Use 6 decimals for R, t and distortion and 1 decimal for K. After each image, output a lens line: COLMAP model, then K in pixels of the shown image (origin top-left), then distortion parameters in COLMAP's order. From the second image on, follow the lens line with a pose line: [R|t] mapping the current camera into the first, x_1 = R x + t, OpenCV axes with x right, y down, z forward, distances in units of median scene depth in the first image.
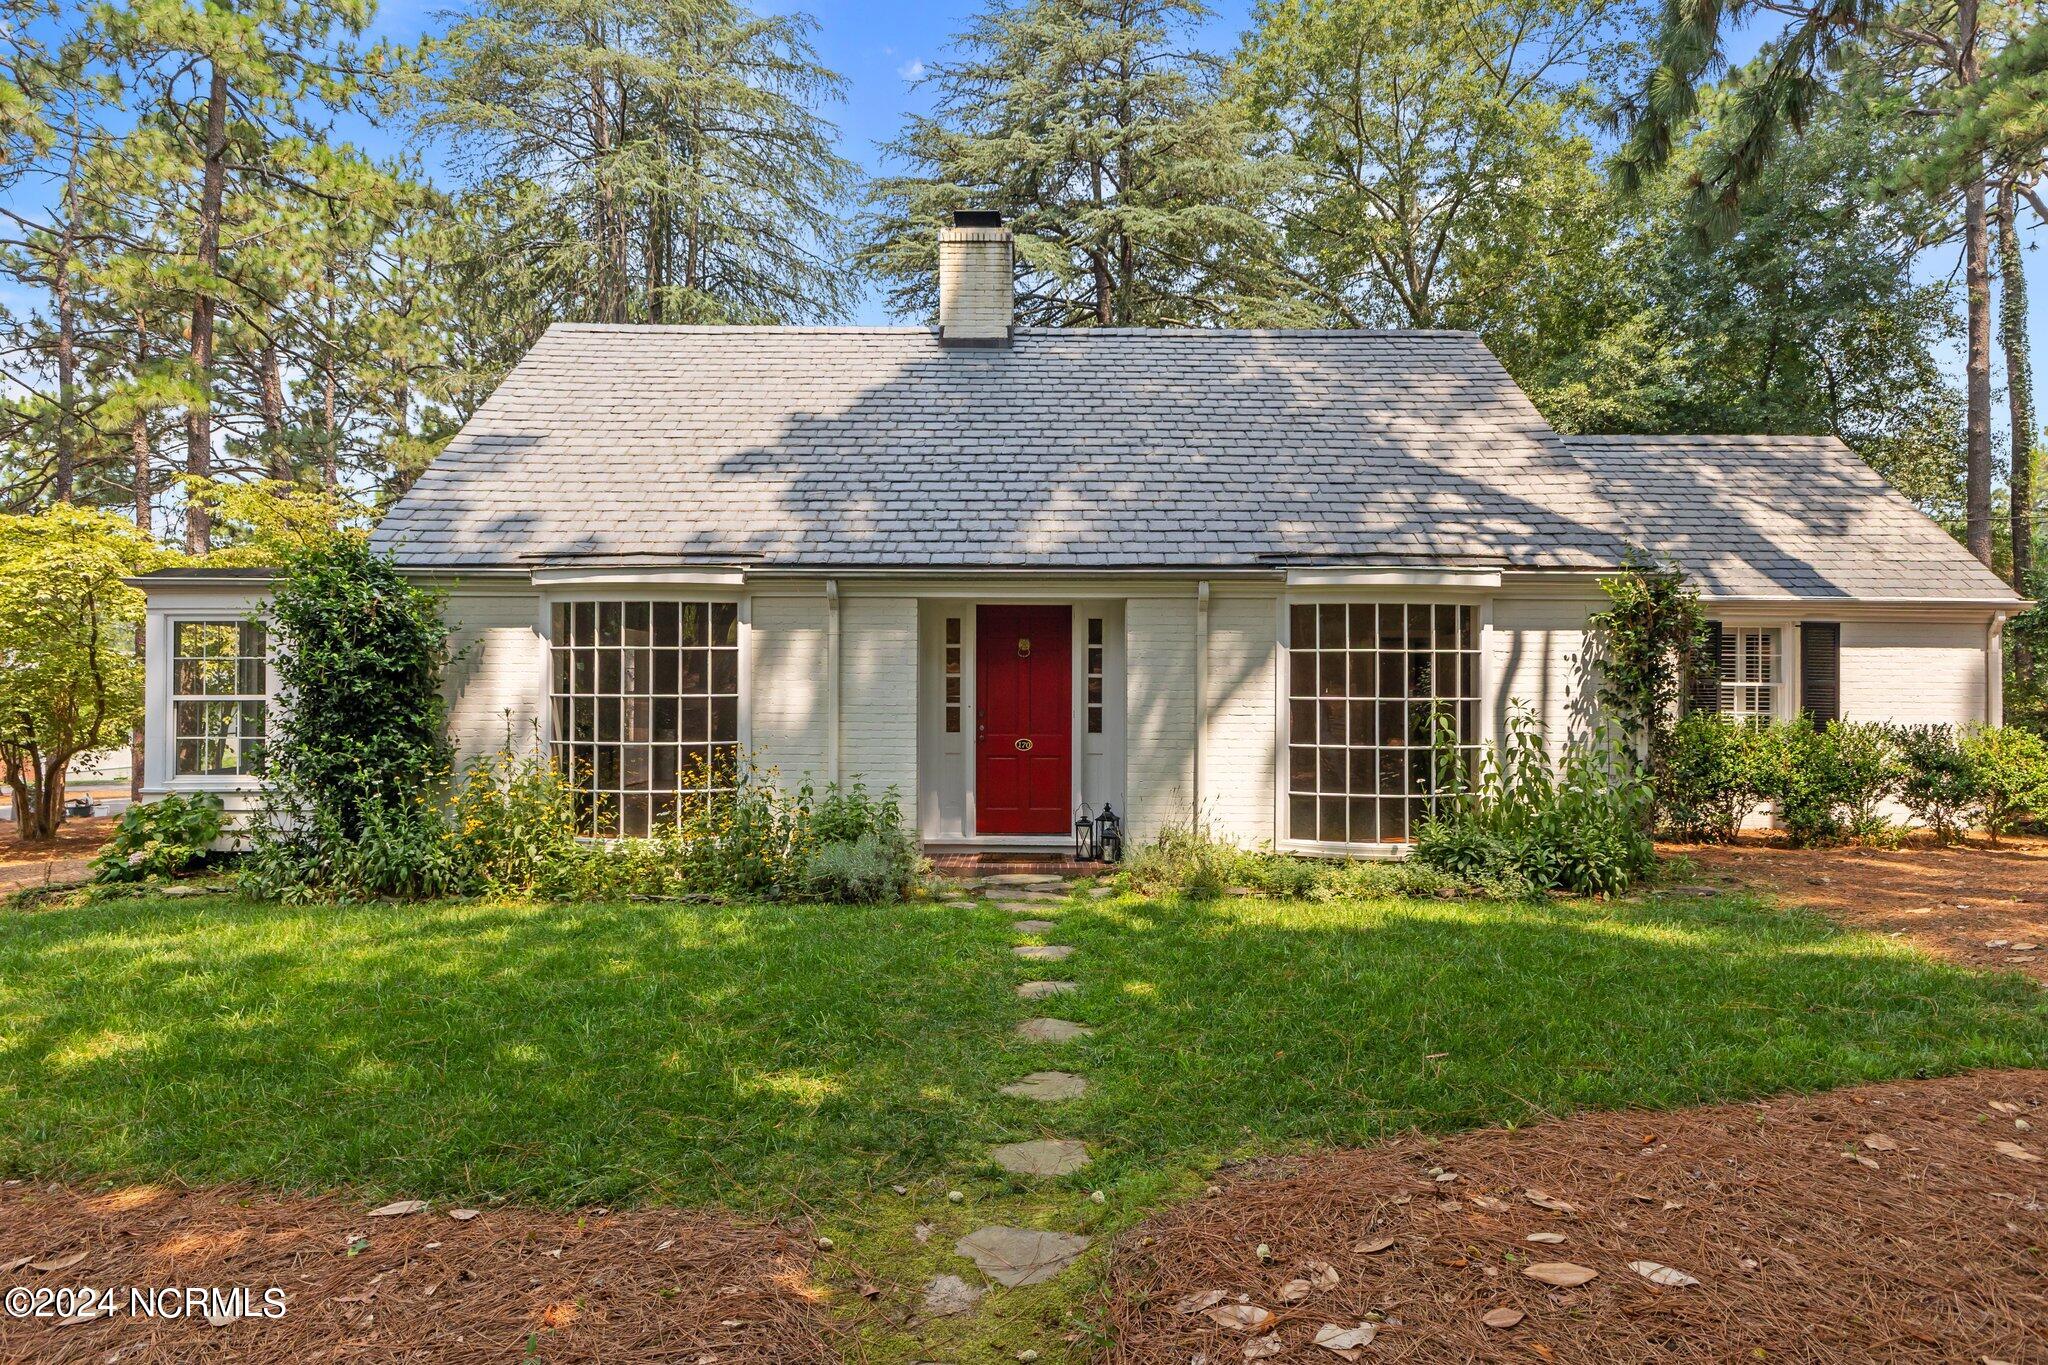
lens RADIAL K [[1069.9, 0, 1024.0], [0, 1069.9, 682.5], [0, 0, 1]] dist [-0.001042, -0.000211]
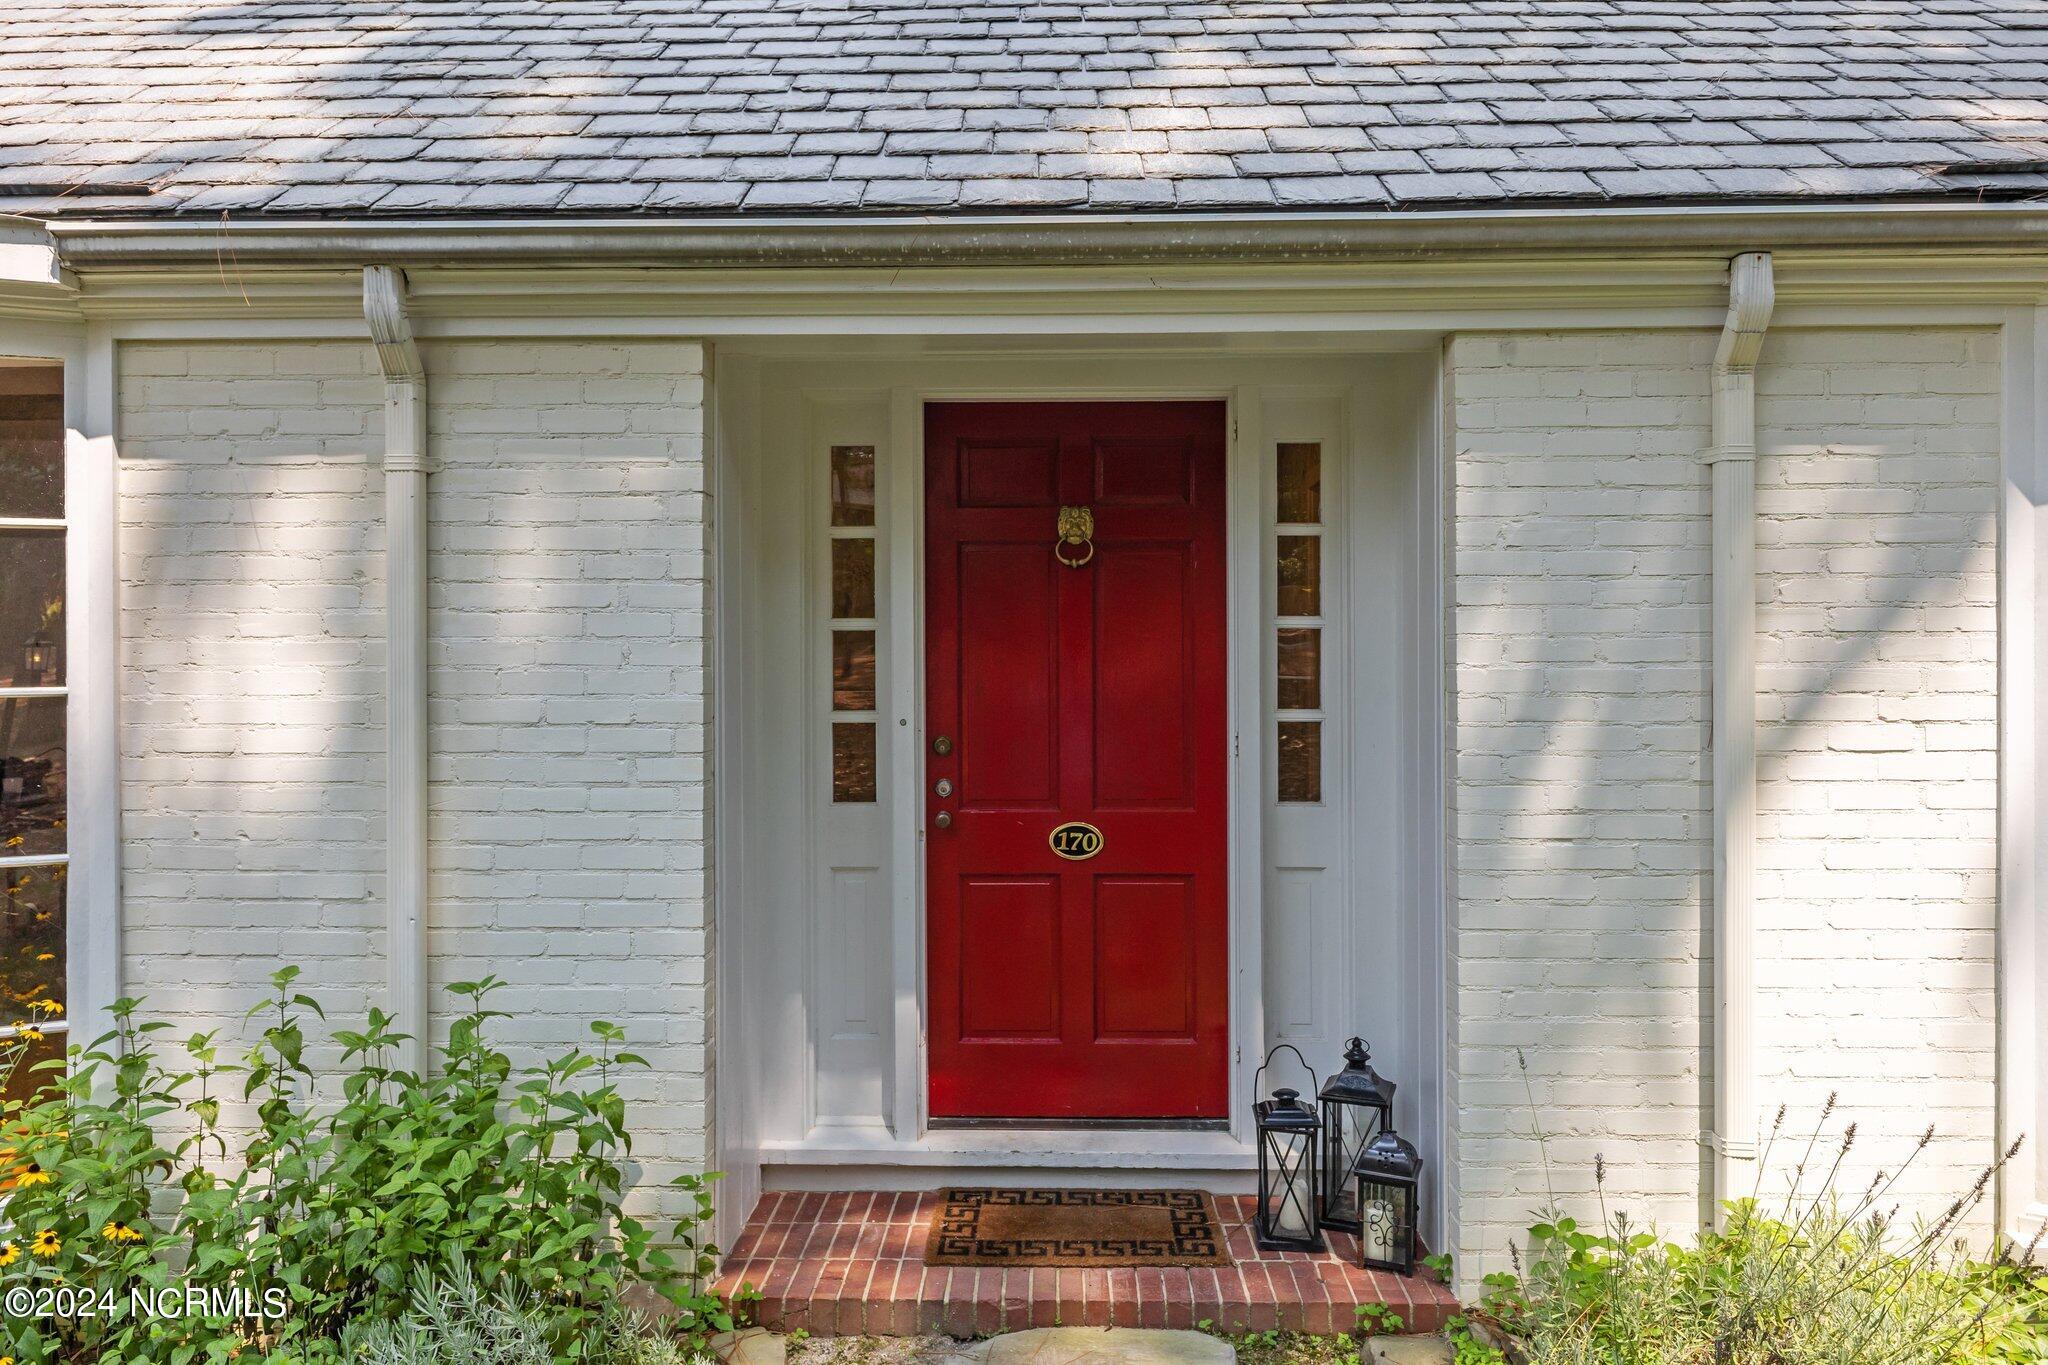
lens RADIAL K [[1360.5, 0, 1024.0], [0, 1360.5, 682.5], [0, 0, 1]] dist [0.025922, 0.000028]
pose [[0.999959, -0.005852, -0.006949, -0.013063], [0.005908, 0.999950, 0.008103, 0.007937], [0.006901, -0.008143, 0.999943, 0.621519]]
